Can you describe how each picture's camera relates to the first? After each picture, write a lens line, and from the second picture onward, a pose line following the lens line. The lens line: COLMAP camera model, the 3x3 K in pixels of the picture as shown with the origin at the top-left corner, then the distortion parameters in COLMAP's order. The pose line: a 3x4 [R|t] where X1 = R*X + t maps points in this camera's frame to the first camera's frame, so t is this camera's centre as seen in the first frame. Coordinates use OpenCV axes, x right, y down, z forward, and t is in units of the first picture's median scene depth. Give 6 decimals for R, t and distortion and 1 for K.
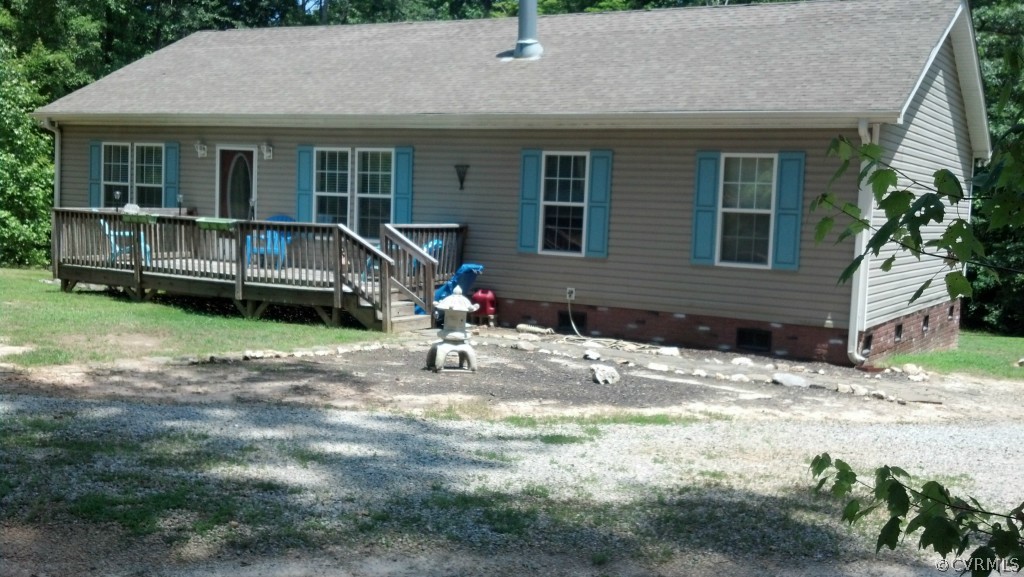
lens RADIAL K [[1132.6, 0, 512.0], [0, 1132.6, 288.5], [0, 0, 1]] dist [-0.004821, -0.016557]
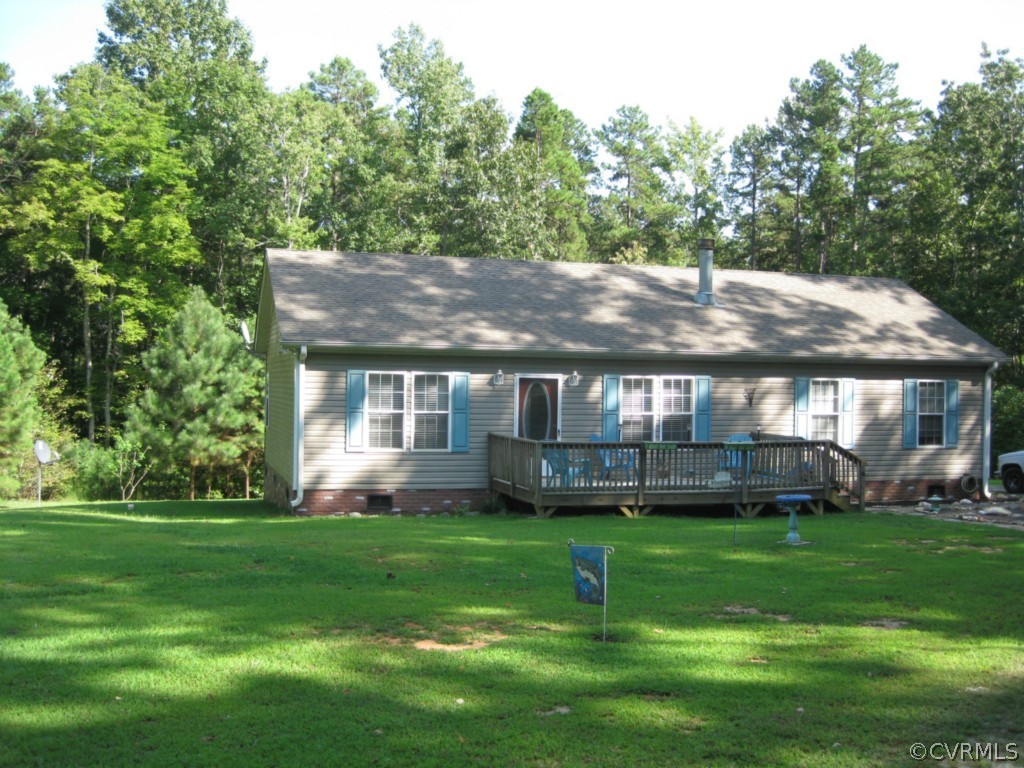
lens RADIAL K [[1121.2, 0, 512.0], [0, 1121.2, 384.0], [0, 0, 1]] dist [-0.183077, 0.143550]
pose [[0.691174, -0.025121, 0.722252, -1.352212], [0.080518, 0.995850, -0.042417, -0.091313], [-0.718189, 0.087472, 0.690329, 0.325948]]
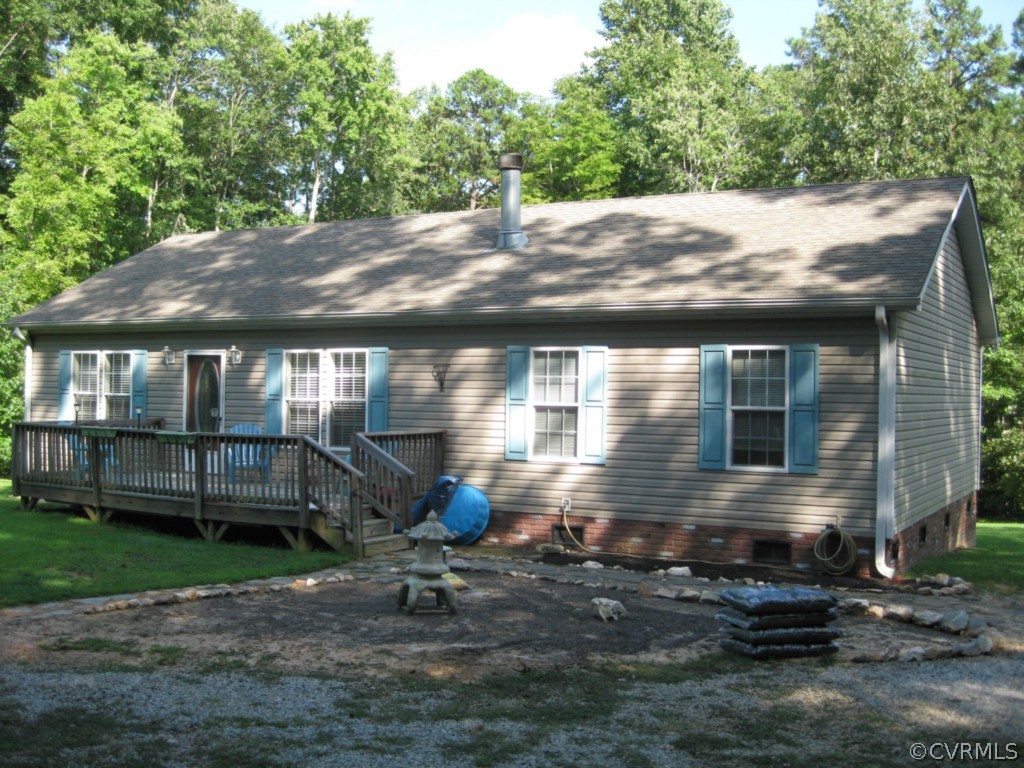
lens RADIAL K [[1121.2, 0, 512.0], [0, 1121.2, 384.0], [0, 0, 1]] dist [-0.183077, 0.143550]
pose [[0.999693, -0.024472, 0.003820, 0.008027], [0.024716, 0.995663, -0.089692, -0.012884], [-0.001608, 0.089759, 0.995962, 0.117457]]
